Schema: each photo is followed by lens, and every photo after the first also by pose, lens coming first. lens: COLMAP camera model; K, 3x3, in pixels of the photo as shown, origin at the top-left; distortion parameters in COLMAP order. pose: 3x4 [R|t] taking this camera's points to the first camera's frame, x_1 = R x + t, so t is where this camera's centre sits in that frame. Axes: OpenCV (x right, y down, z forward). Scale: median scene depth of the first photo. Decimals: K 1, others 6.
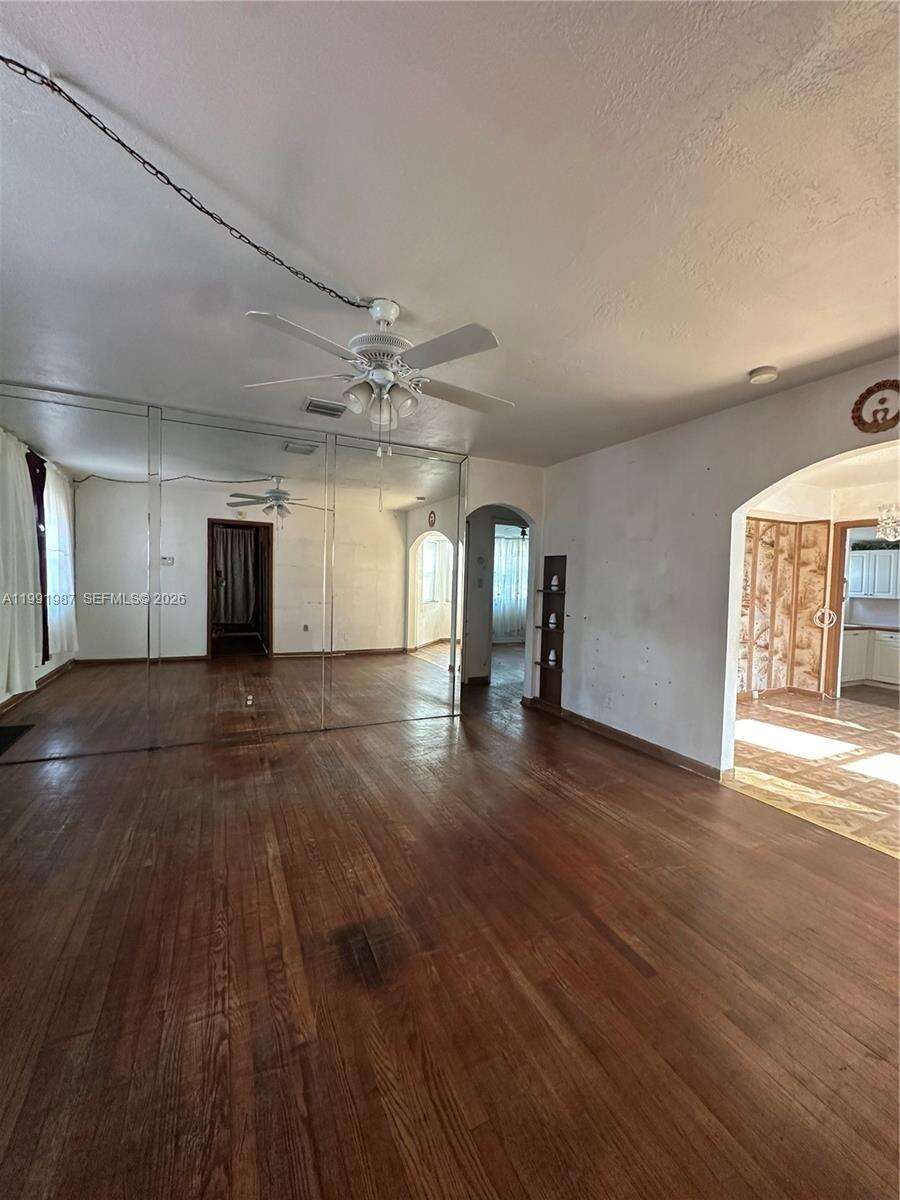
lens RADIAL K [[478.5, 0, 449.3], [0, 478.5, 598.1], [0, 0, 1]] dist [-0.004655, 0.001129]
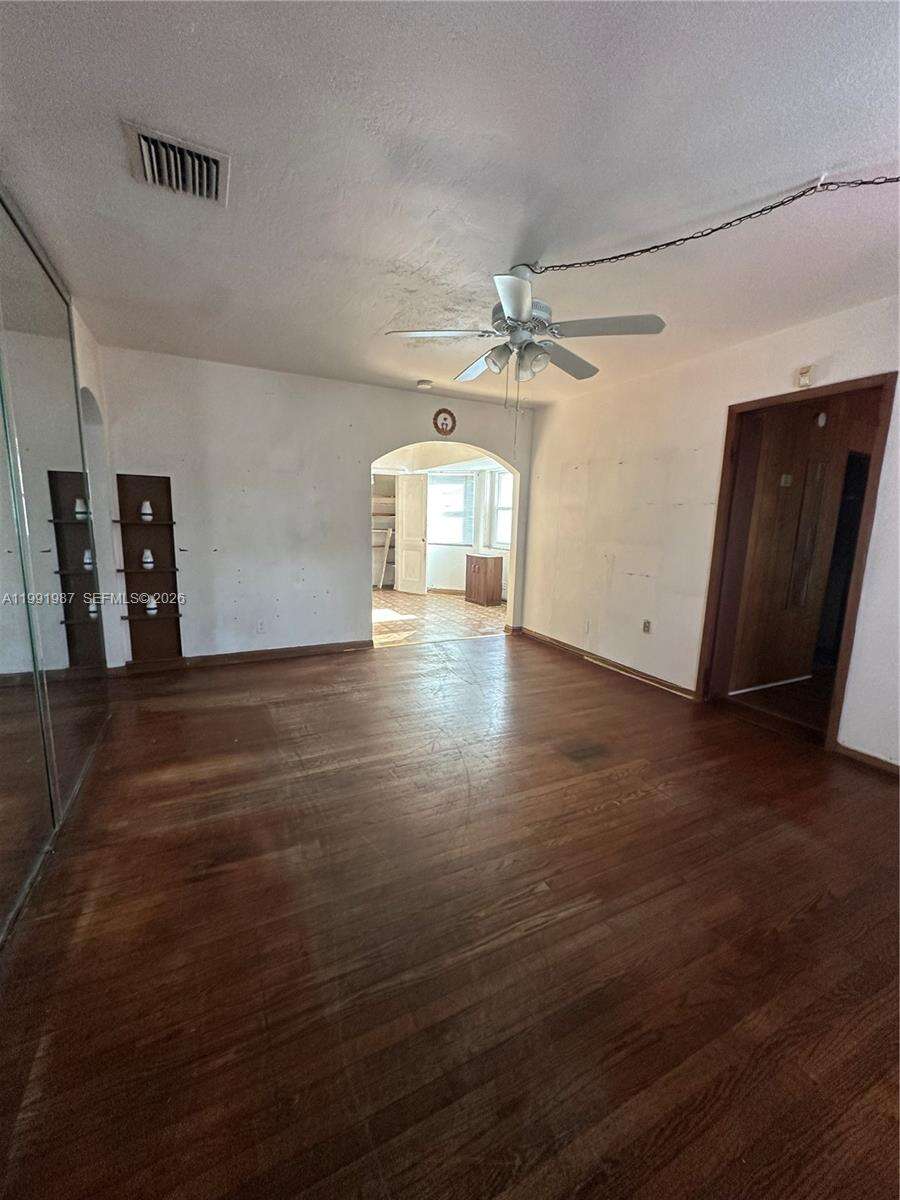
lens RADIAL K [[478.5, 0, 450.4], [0, 478.5, 599.2], [0, 0, 1]] dist [-0.004655, 0.001129]
pose [[-0.017621, -0.192093, 0.981218, -0.497763], [0.017142, 0.981169, 0.192391, -0.027428], [-0.999698, 0.020210, -0.013996, 0.436348]]
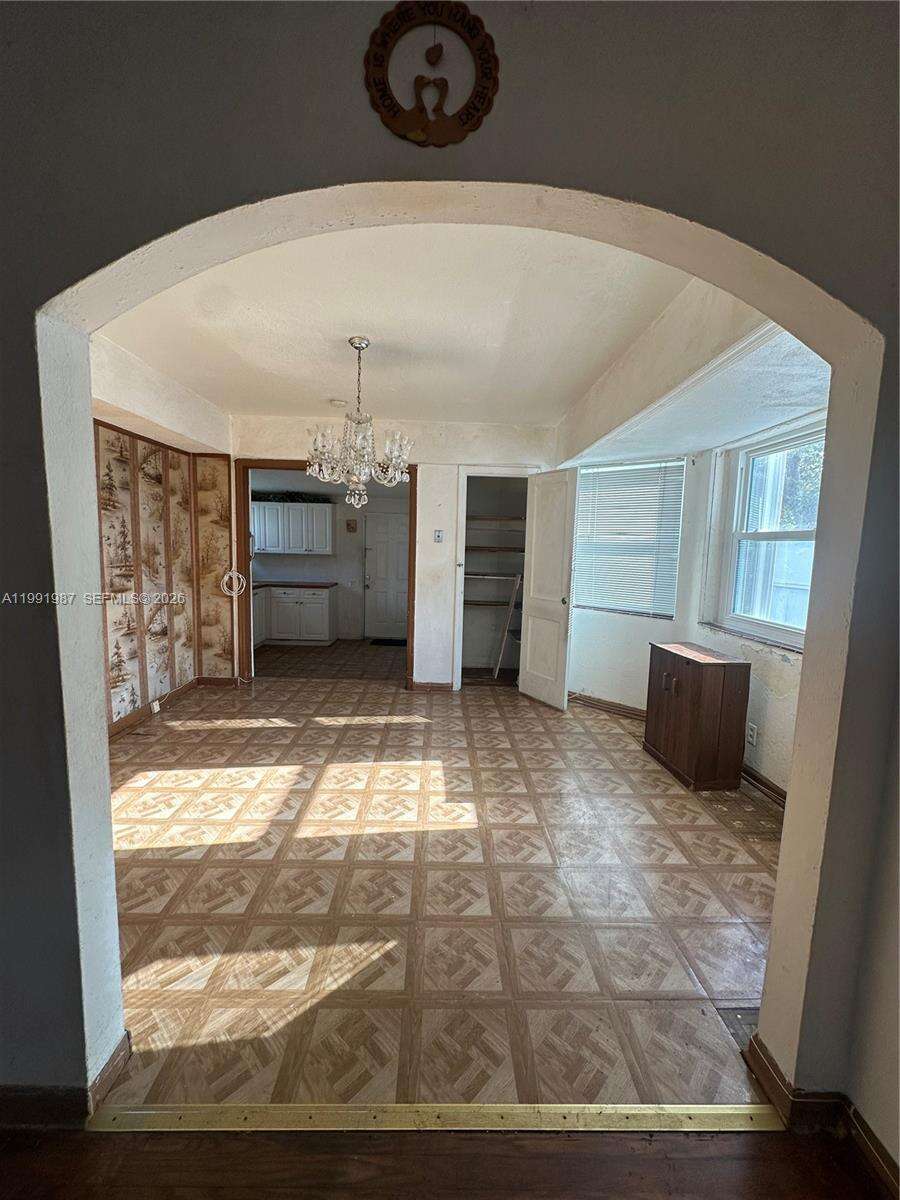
lens RADIAL K [[478.5, 0, 449.5], [0, 478.5, 596.9], [0, 0, 1]] dist [-0.004655, 0.001129]
pose [[0.418024, -0.111751, 0.901536, 0.228347], [0.021798, 0.993353, 0.113025, -0.016650], [-0.908174, -0.027596, 0.417682, 0.351949]]
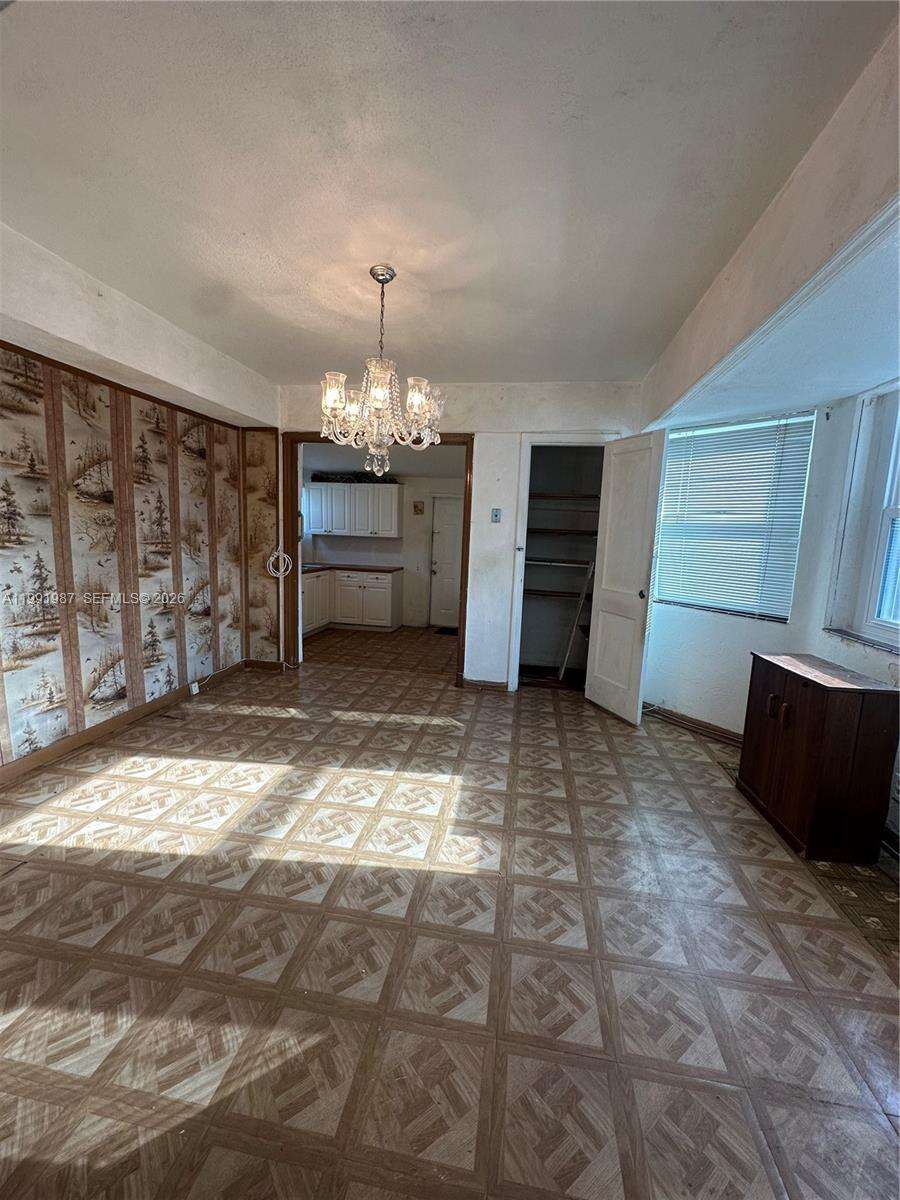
lens RADIAL K [[478.5, 0, 450.6], [0, 478.5, 597.1], [0, 0, 1]] dist [-0.004655, 0.001129]
pose [[0.576365, -0.117640, 0.808680, 0.329976], [0.011587, 0.990661, 0.135854, -0.005400], [-0.817110, -0.068931, 0.572346, 0.350027]]
